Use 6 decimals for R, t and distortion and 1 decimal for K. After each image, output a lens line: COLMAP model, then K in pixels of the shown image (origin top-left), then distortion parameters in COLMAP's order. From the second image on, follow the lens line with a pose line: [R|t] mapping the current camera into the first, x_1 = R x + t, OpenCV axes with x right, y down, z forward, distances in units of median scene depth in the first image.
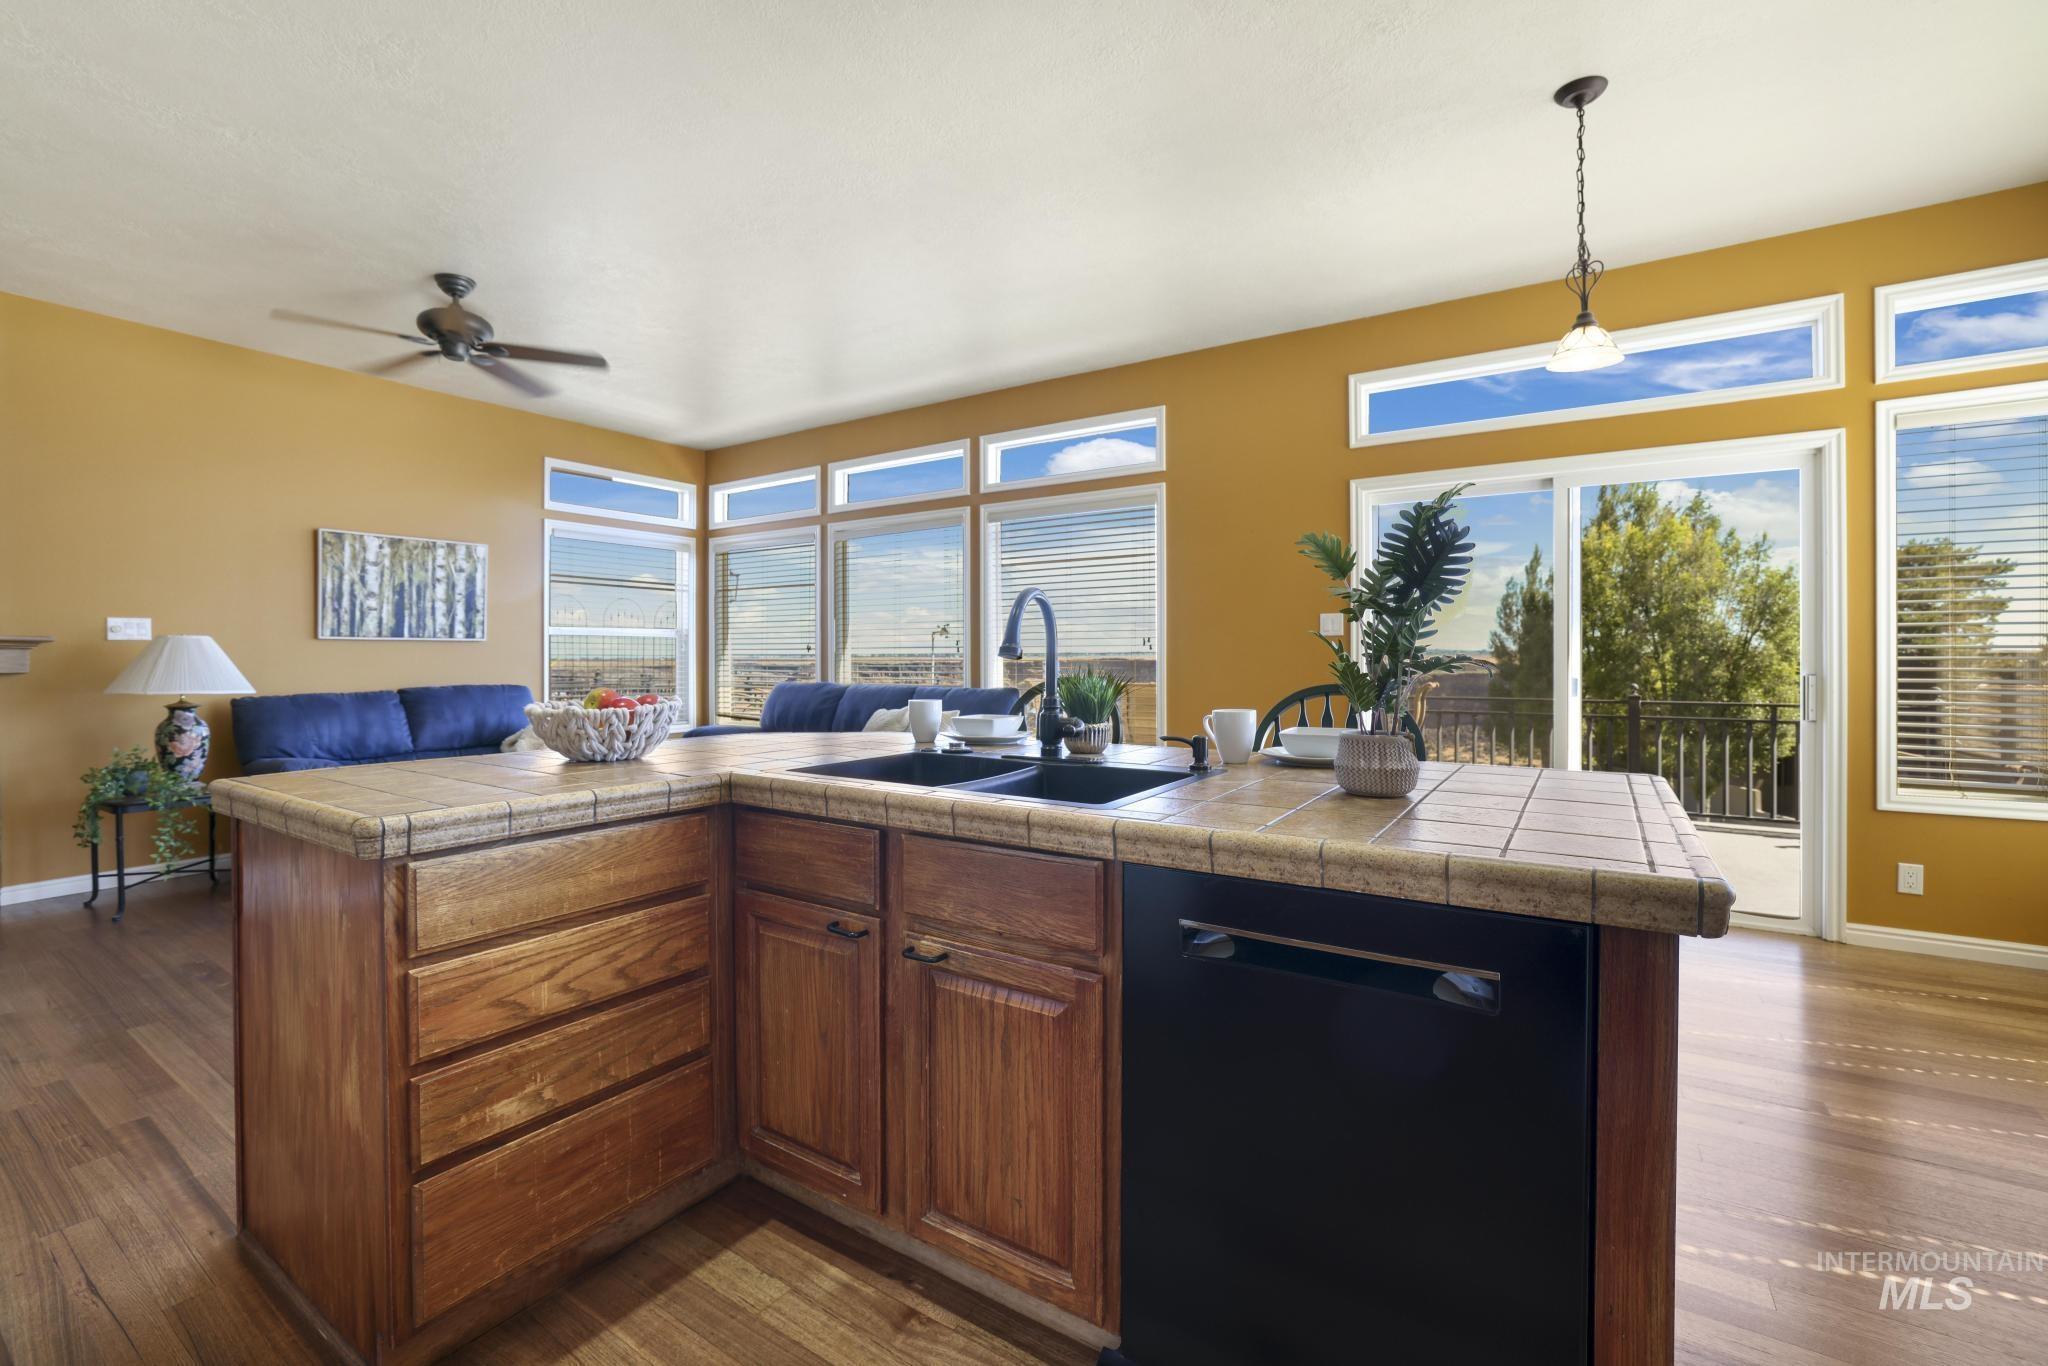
lens RADIAL K [[883.6, 0, 1002.3], [0, 883.6, 661.7], [0, 0, 1]] dist [-0.043630, 0.018986]
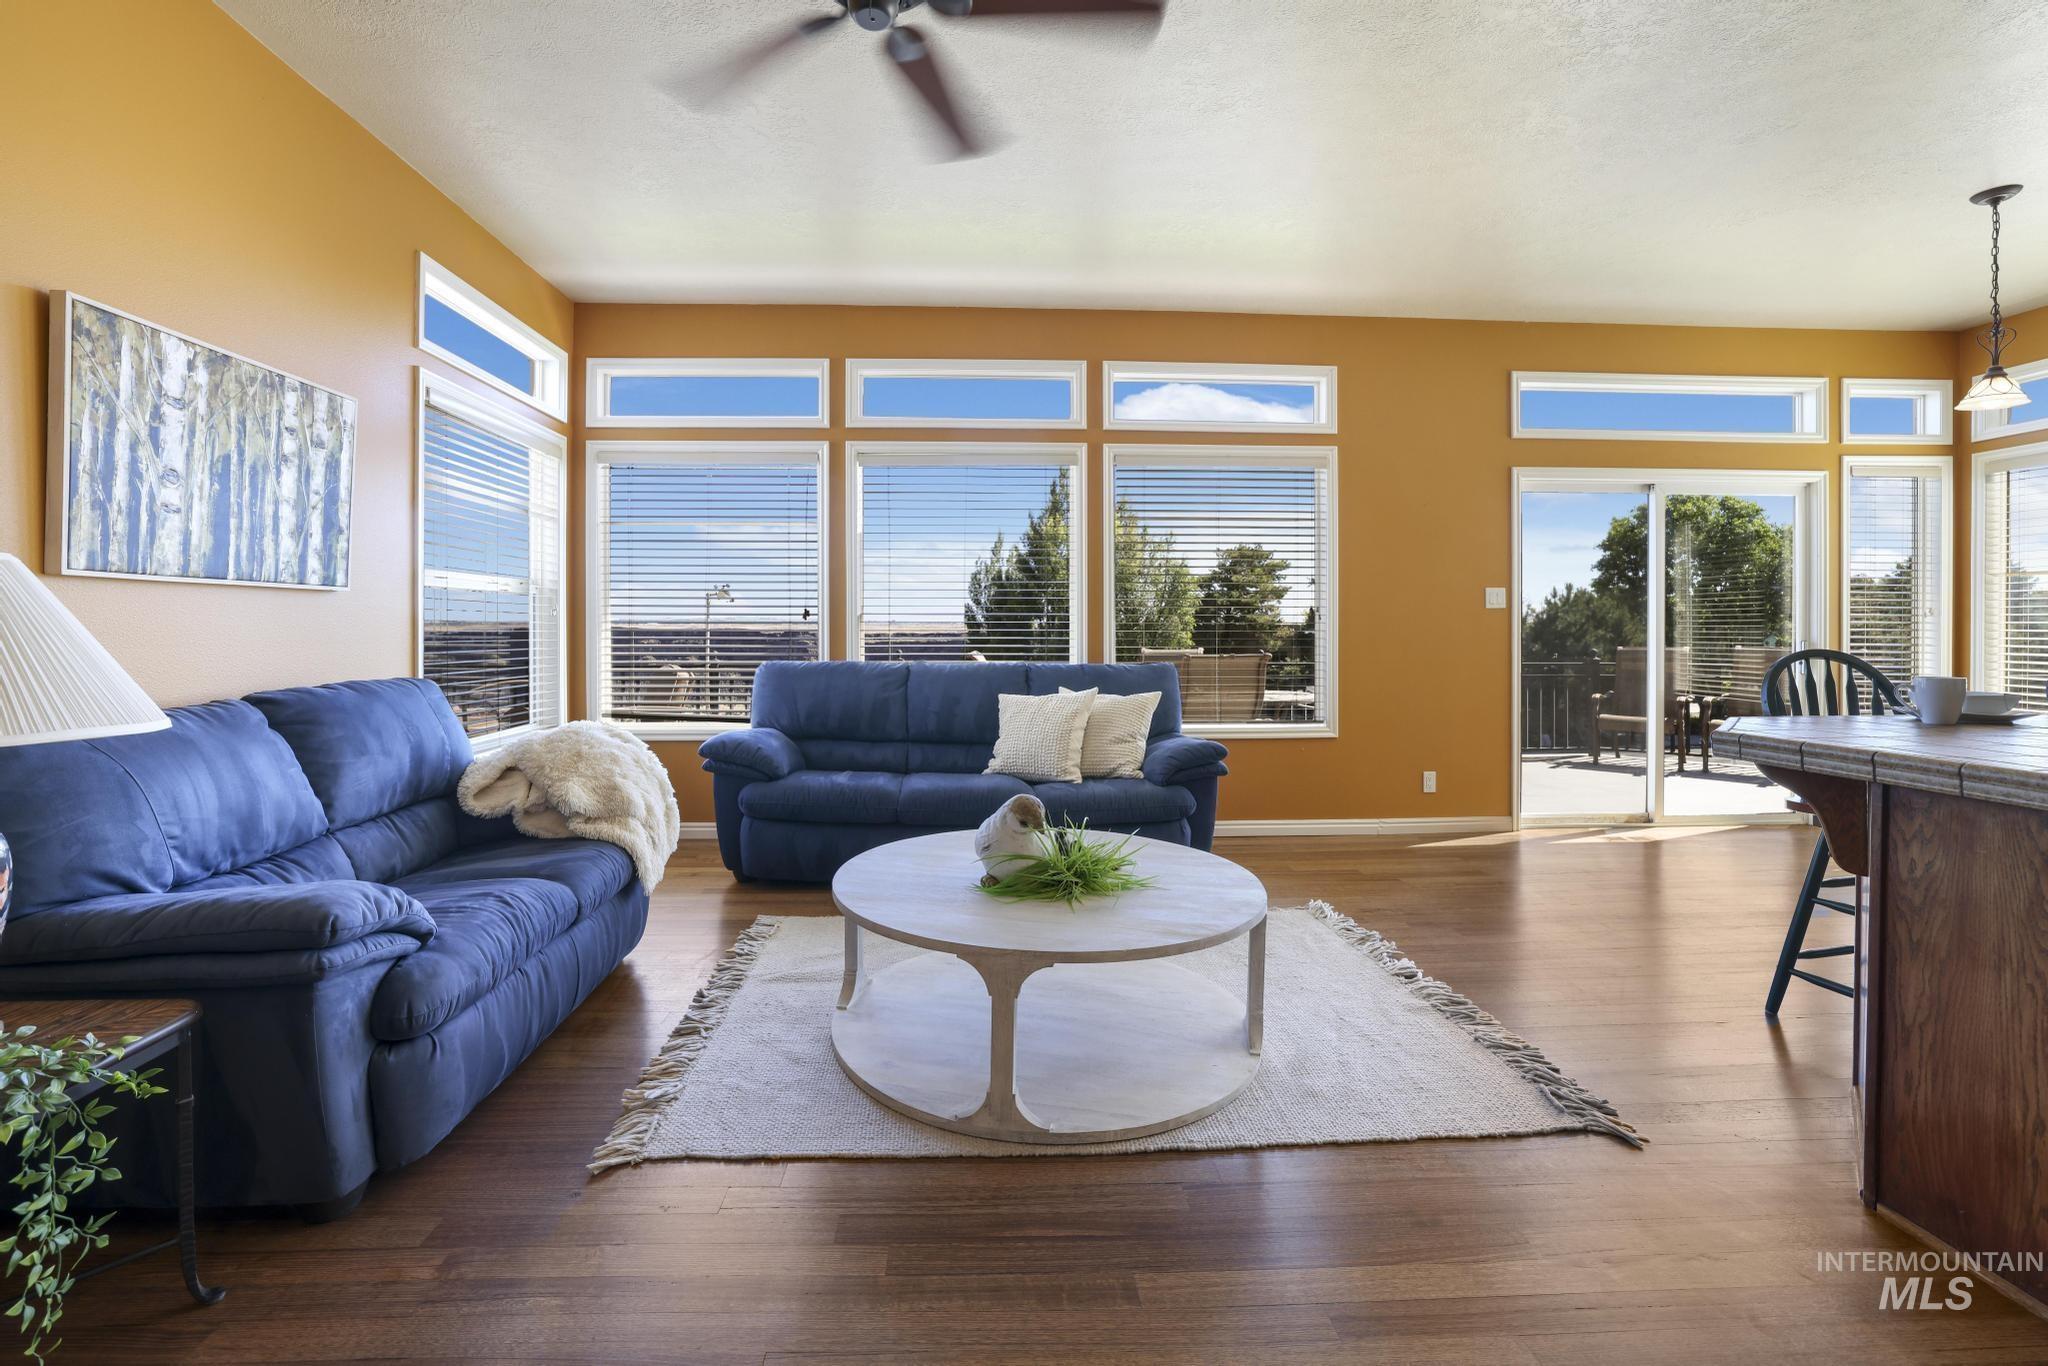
lens RADIAL K [[883.2, 0, 1000.2], [0, 883.2, 641.8], [0, 0, 1]] dist [-0.050401, 0.018327]
pose [[0.803692, -0.008252, 0.594988, -0.651697], [0.001555, 0.999930, 0.011768, -0.000269], [-0.595044, -0.008532, 0.803648, 0.423544]]
